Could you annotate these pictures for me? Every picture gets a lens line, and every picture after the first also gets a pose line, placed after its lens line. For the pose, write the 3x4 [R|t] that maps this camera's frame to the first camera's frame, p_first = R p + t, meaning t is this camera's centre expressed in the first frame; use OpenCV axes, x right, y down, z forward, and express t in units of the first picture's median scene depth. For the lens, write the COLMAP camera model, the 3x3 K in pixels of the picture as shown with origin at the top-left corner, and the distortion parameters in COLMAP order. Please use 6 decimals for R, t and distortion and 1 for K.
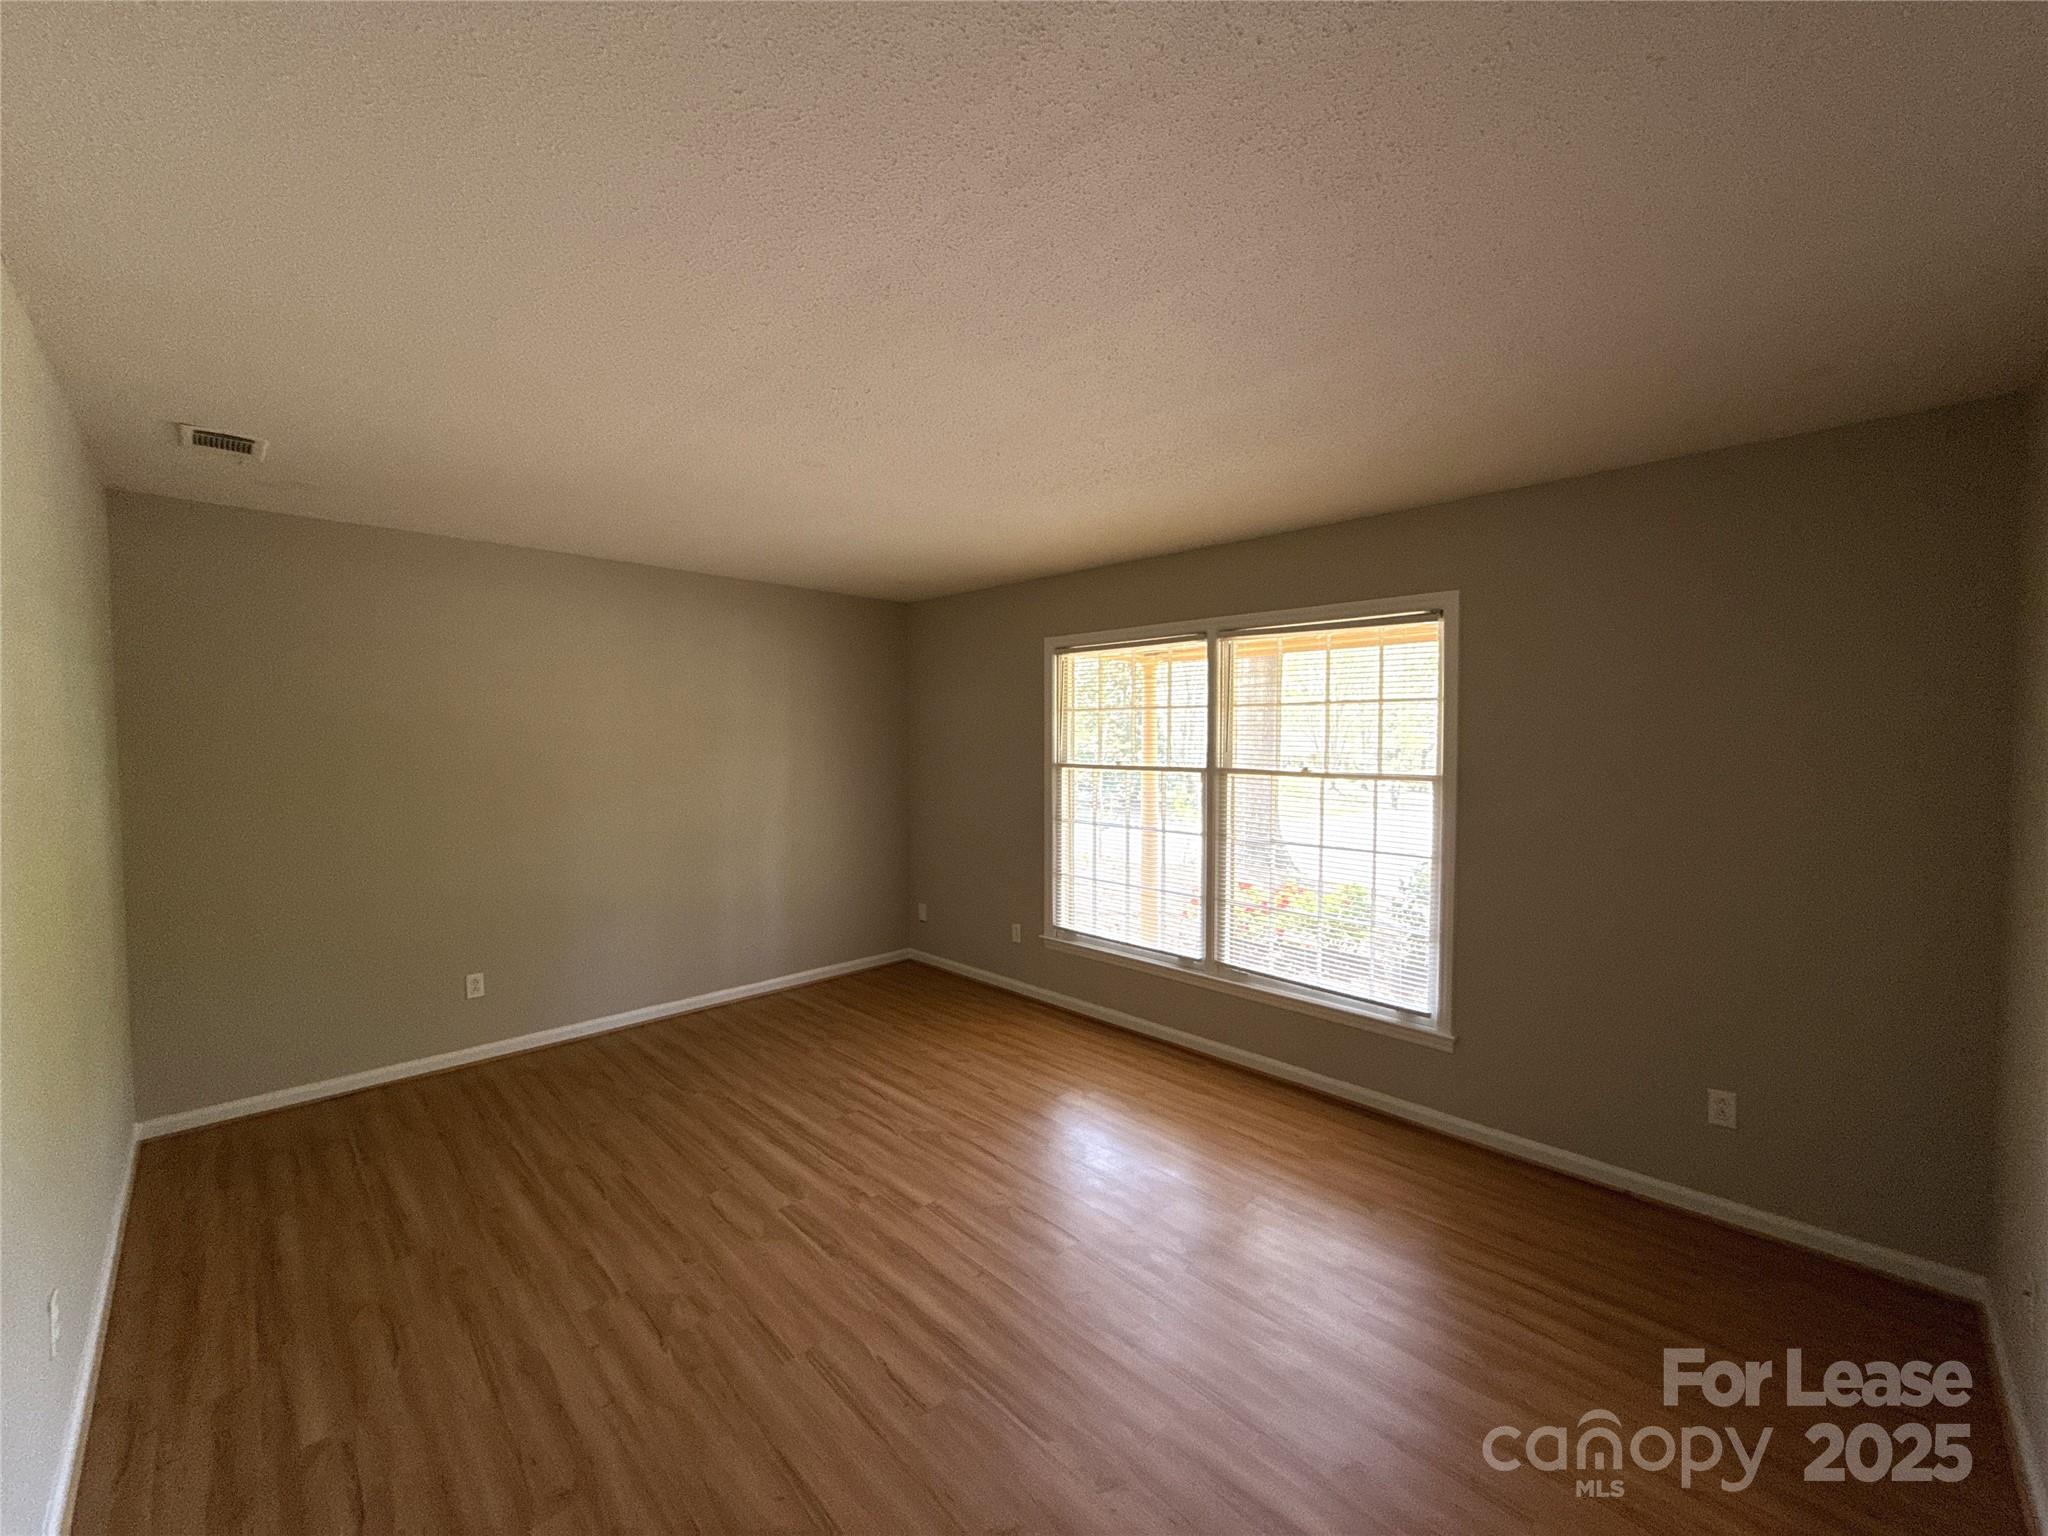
lens RADIAL K [[839.4, 0, 1003.7], [0, 839.4, 770.0], [0, 0, 1]] dist [-0.000230, -0.001298]
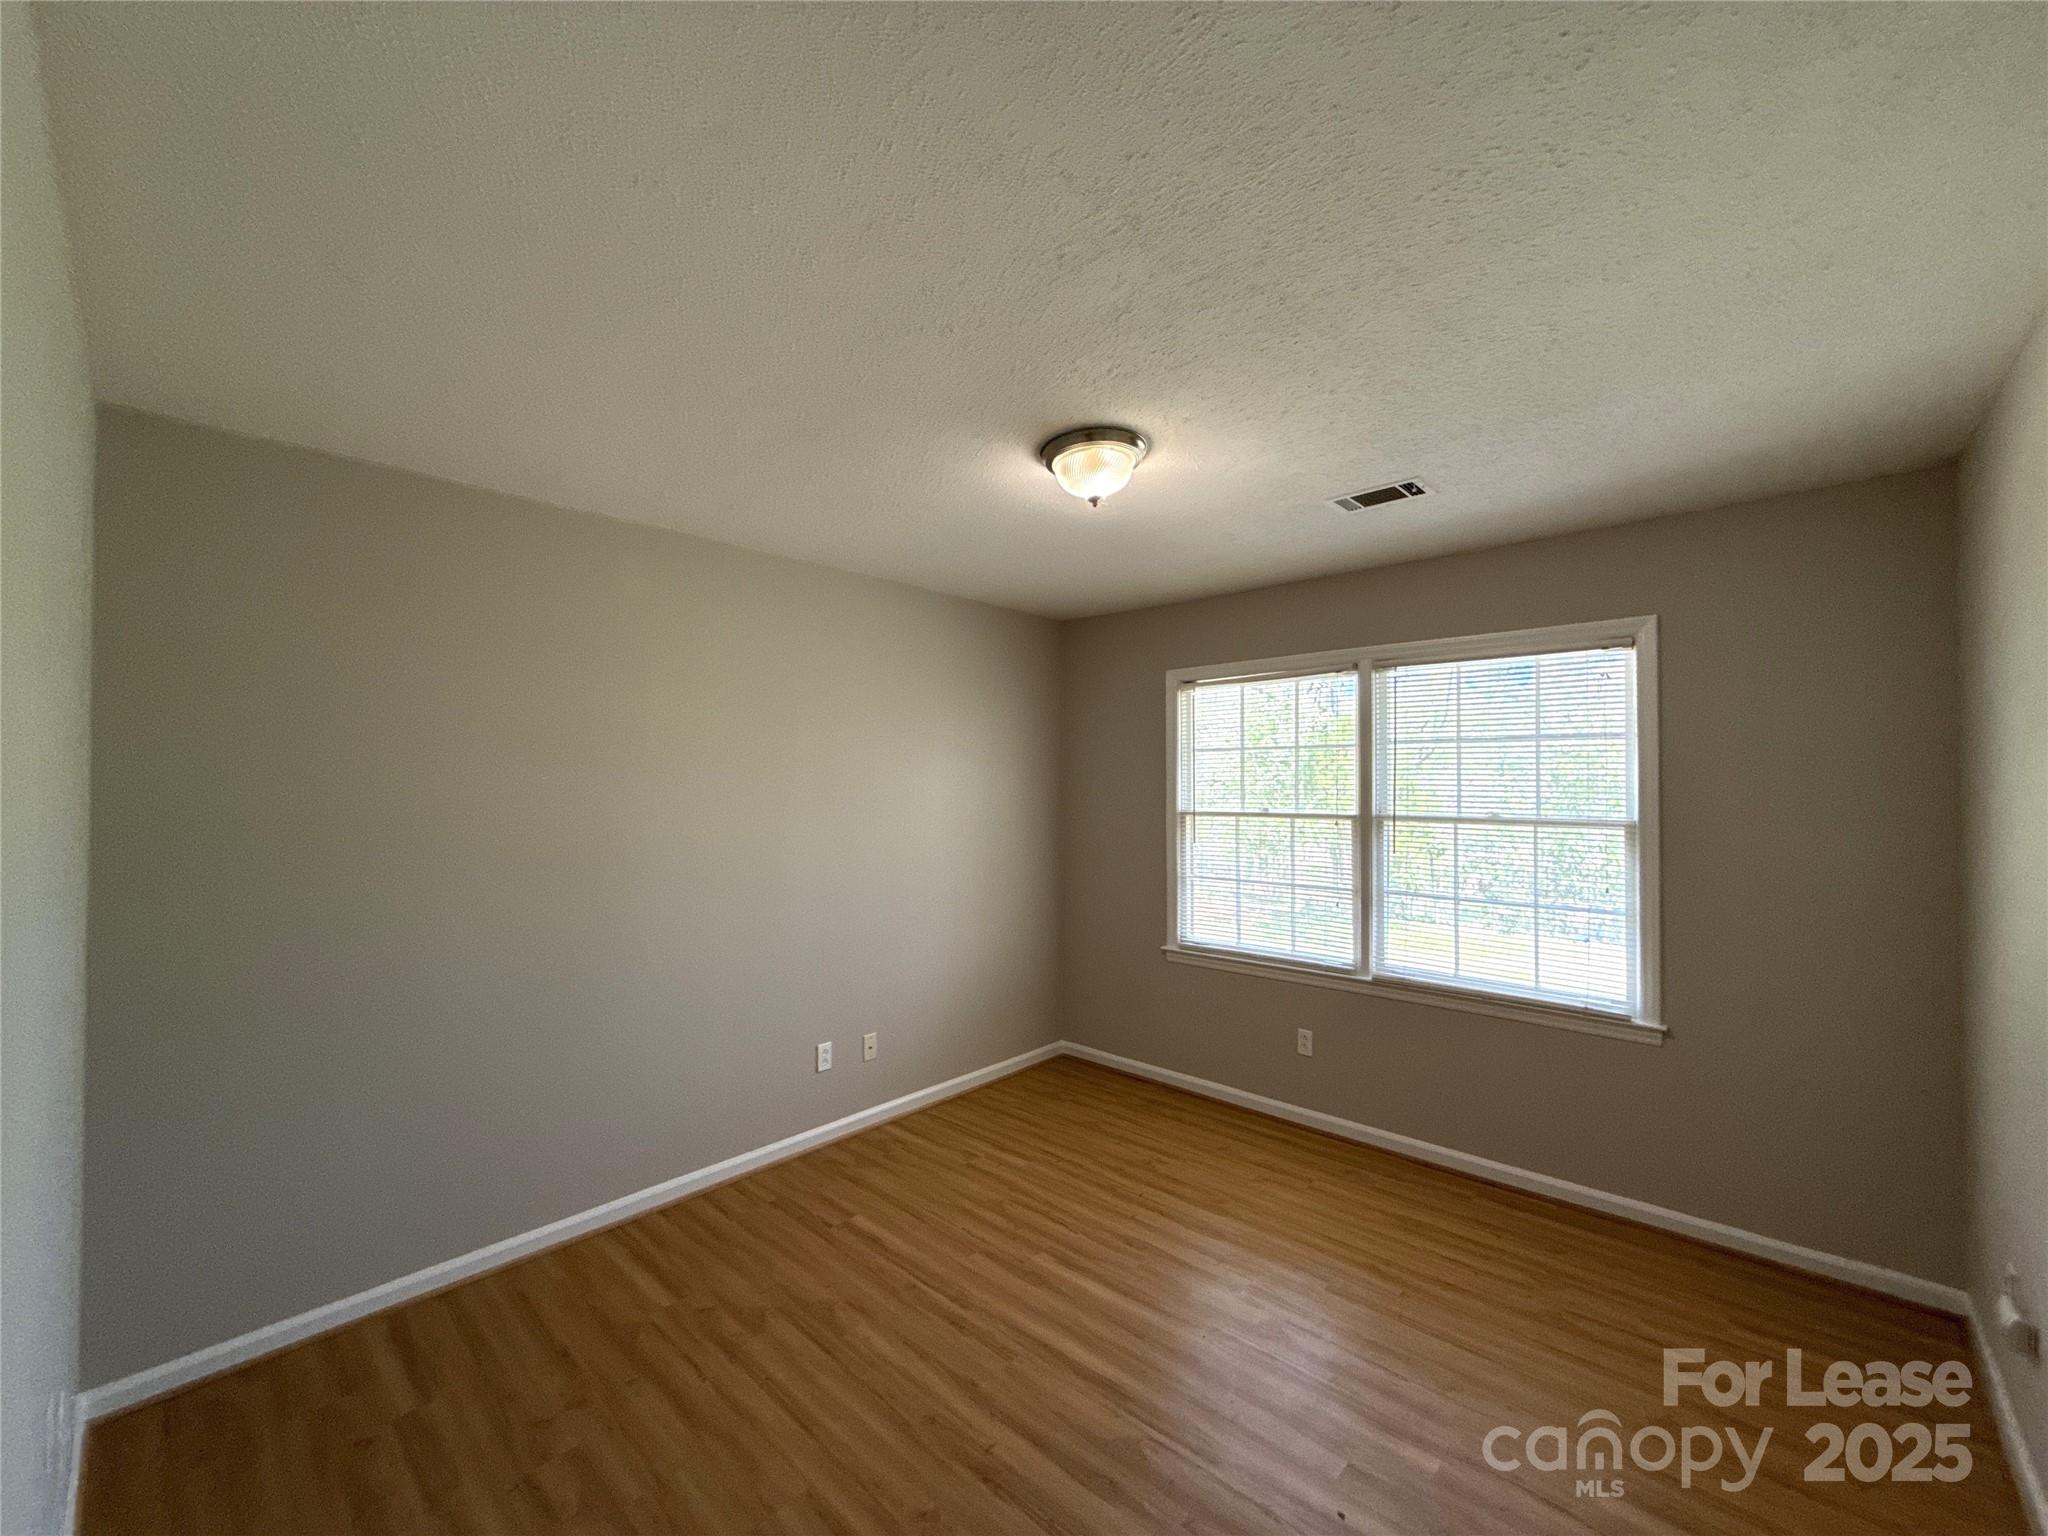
lens RADIAL K [[810.9, 0, 1045.0], [0, 810.9, 775.0], [0, 0, 1]] dist [0.000471, 0.000550]
pose [[0.996414, -0.009853, 0.084039, -0.165508], [0.014029, 0.998688, -0.049248, -0.007272], [-0.083444, 0.050251, 0.995245, 0.169176]]
